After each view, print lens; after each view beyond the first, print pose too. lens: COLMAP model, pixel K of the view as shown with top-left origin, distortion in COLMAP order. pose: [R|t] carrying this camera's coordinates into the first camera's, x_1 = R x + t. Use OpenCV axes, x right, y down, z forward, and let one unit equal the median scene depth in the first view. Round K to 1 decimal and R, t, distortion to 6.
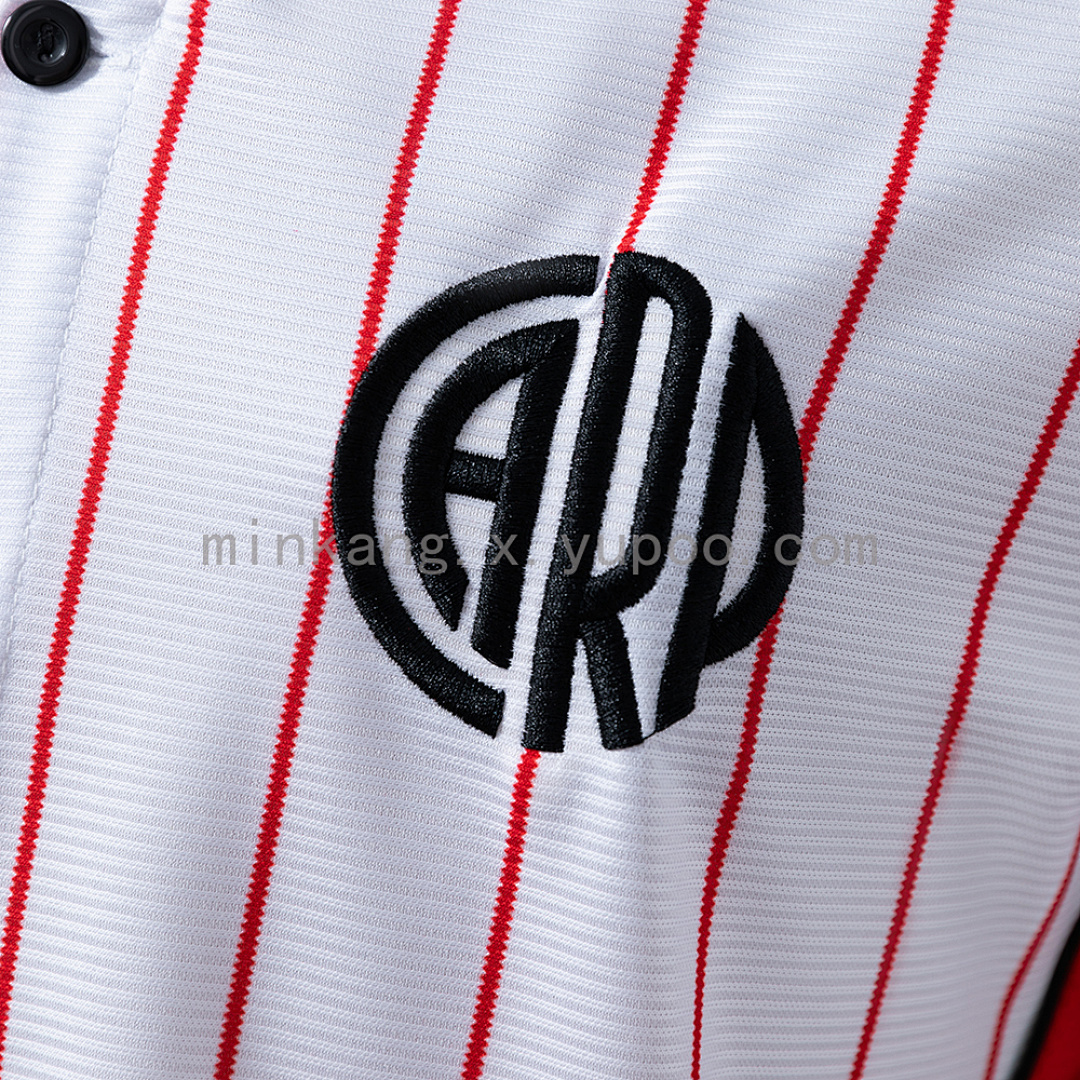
lens RADIAL K [[2937.6, 0, 540.0], [0, 2937.6, 540.0], [0, 0, 1]] dist [-0.024929, 0.067410]
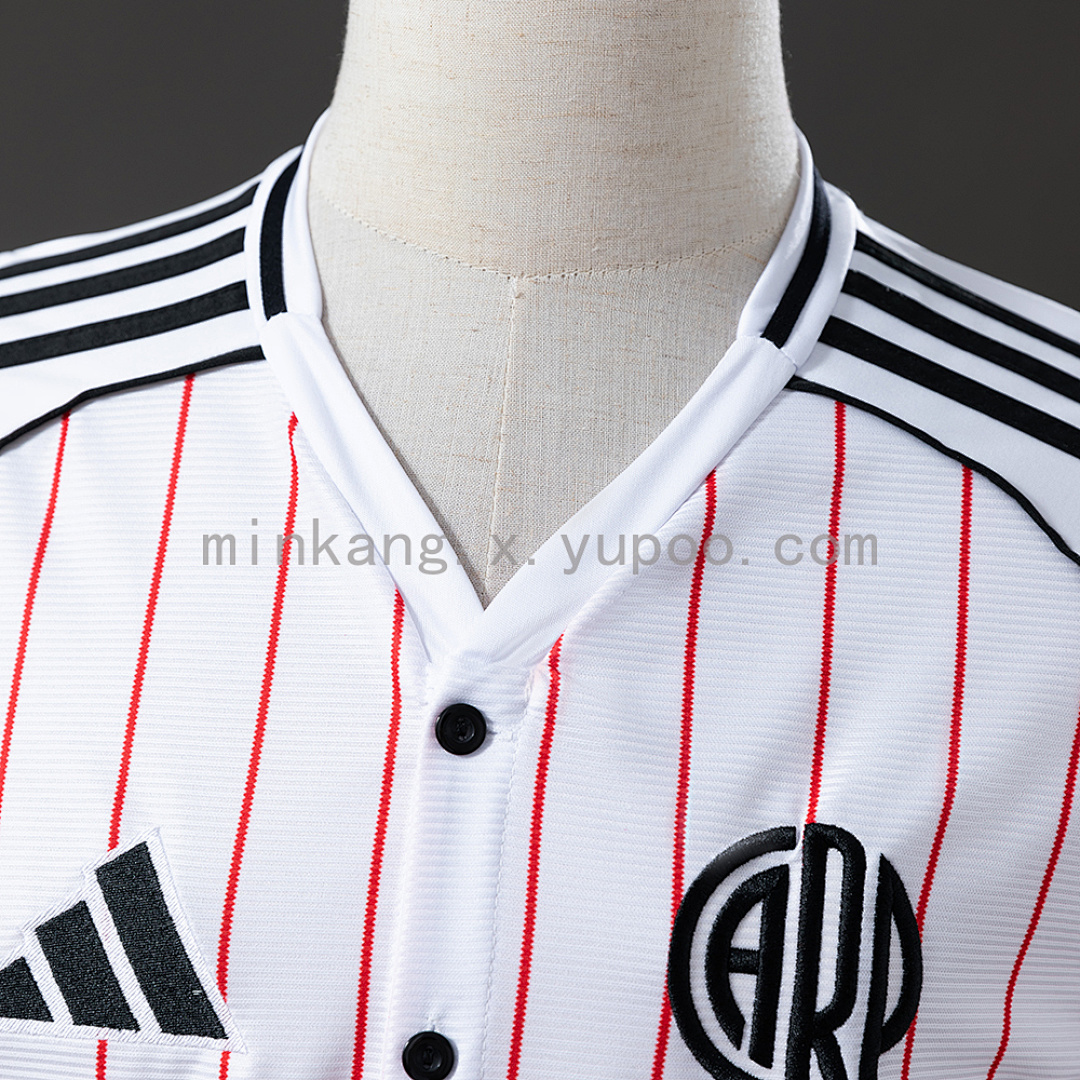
lens RADIAL K [[2495.1, 0, 540.0], [0, 2495.1, 540.0], [0, 0, 1]] dist [-0.206489, 0.558690]
pose [[0.986773, -0.079313, 0.141383, -0.330231], [0.090990, 0.992782, -0.078128, -0.166450], [-0.134166, 0.089959, 0.986867, -0.463594]]
